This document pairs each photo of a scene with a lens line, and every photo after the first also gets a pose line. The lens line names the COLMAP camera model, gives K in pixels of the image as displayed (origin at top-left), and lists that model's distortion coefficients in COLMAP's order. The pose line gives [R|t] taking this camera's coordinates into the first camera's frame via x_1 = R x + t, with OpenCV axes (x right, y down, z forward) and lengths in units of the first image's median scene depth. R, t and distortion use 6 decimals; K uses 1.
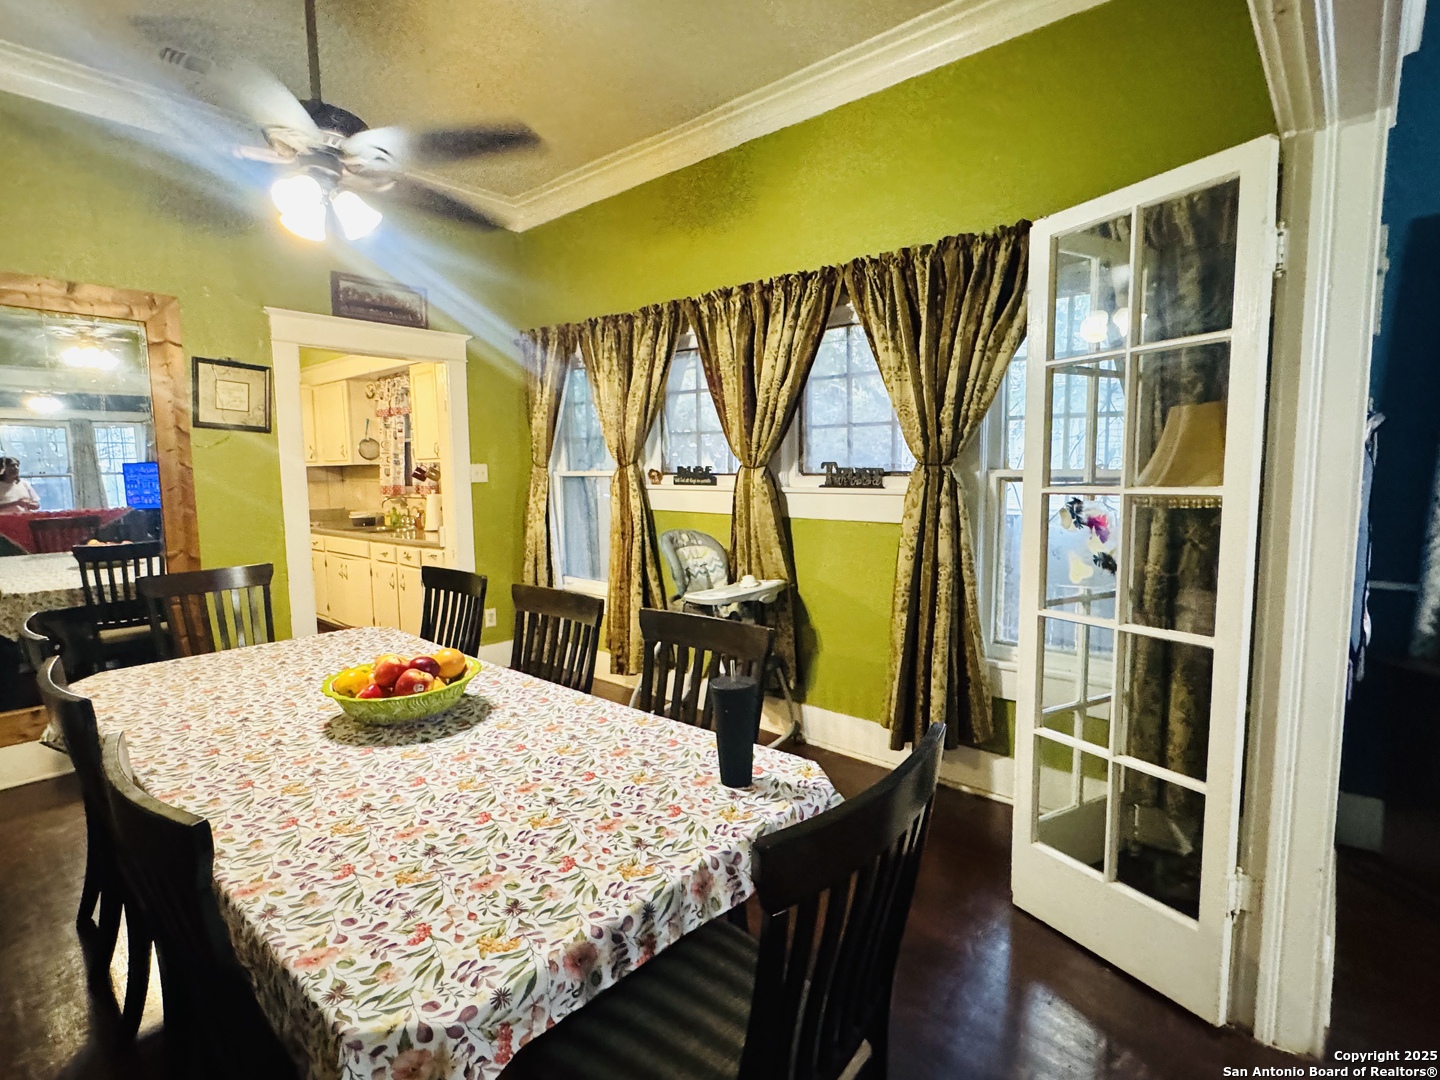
lens RADIAL K [[713.7, 0, 720.0], [0, 713.7, 540.0], [0, 0, 1]] dist [-0.002614, -0.000297]
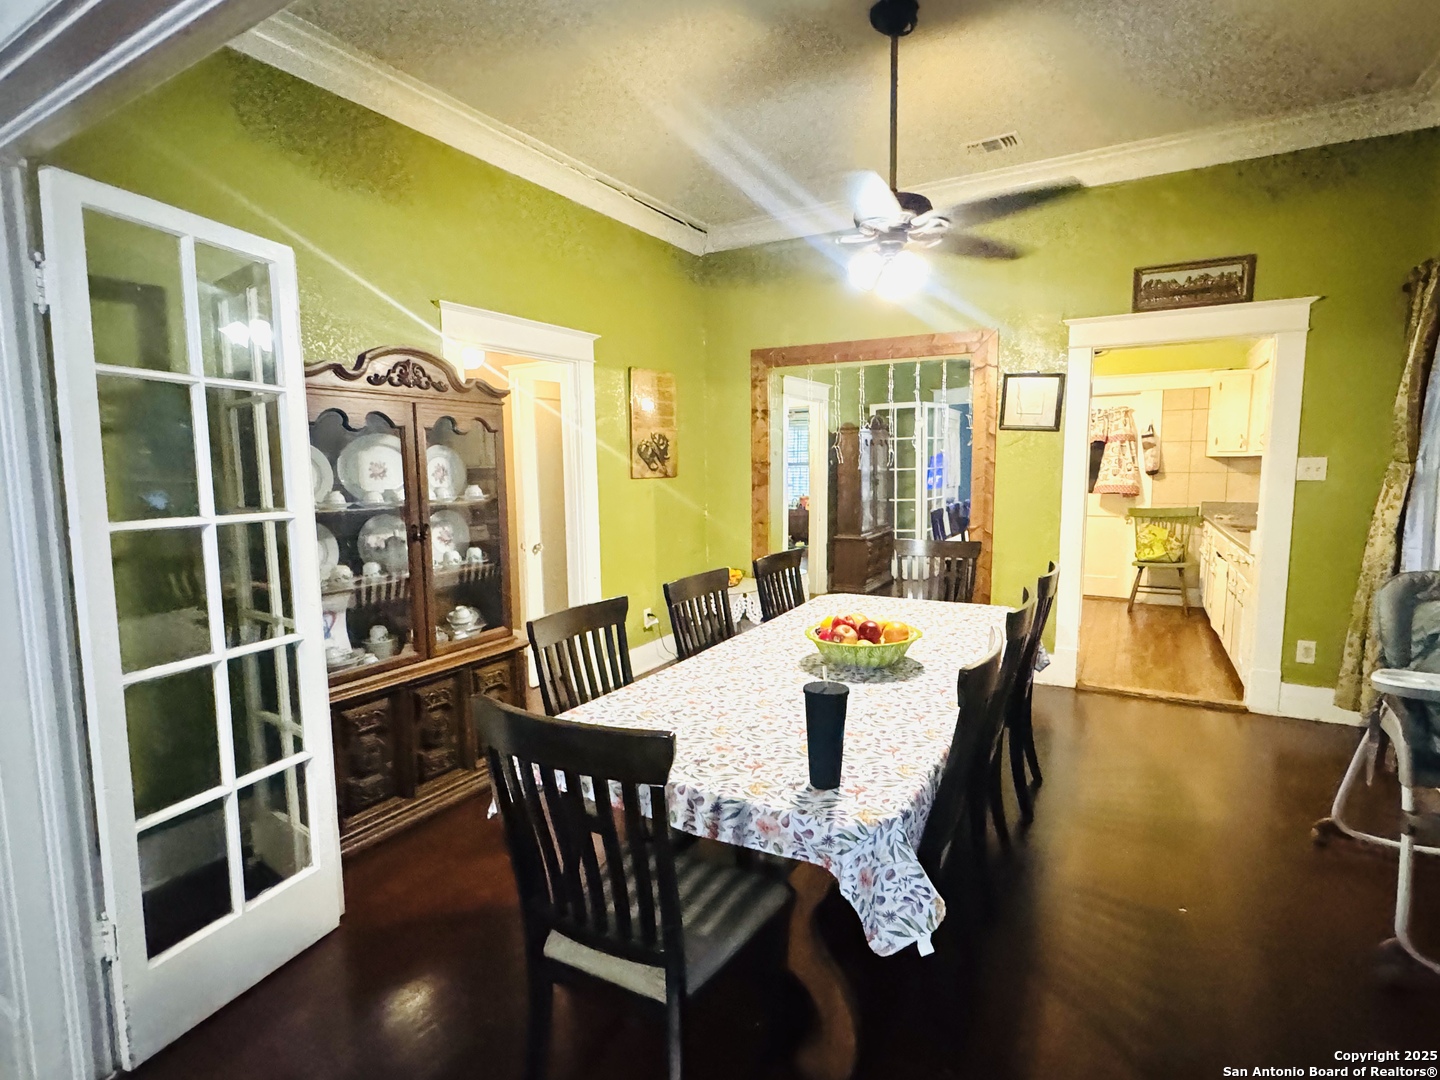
lens RADIAL K [[713.7, 0, 720.0], [0, 713.7, 540.0], [0, 0, 1]] dist [-0.002614, -0.000297]
pose [[0.205771, 0.115759, -0.971730, 0.423275], [-0.093229, 0.990782, 0.098287, -0.044177], [0.974149, 0.070369, 0.214666, 0.266877]]
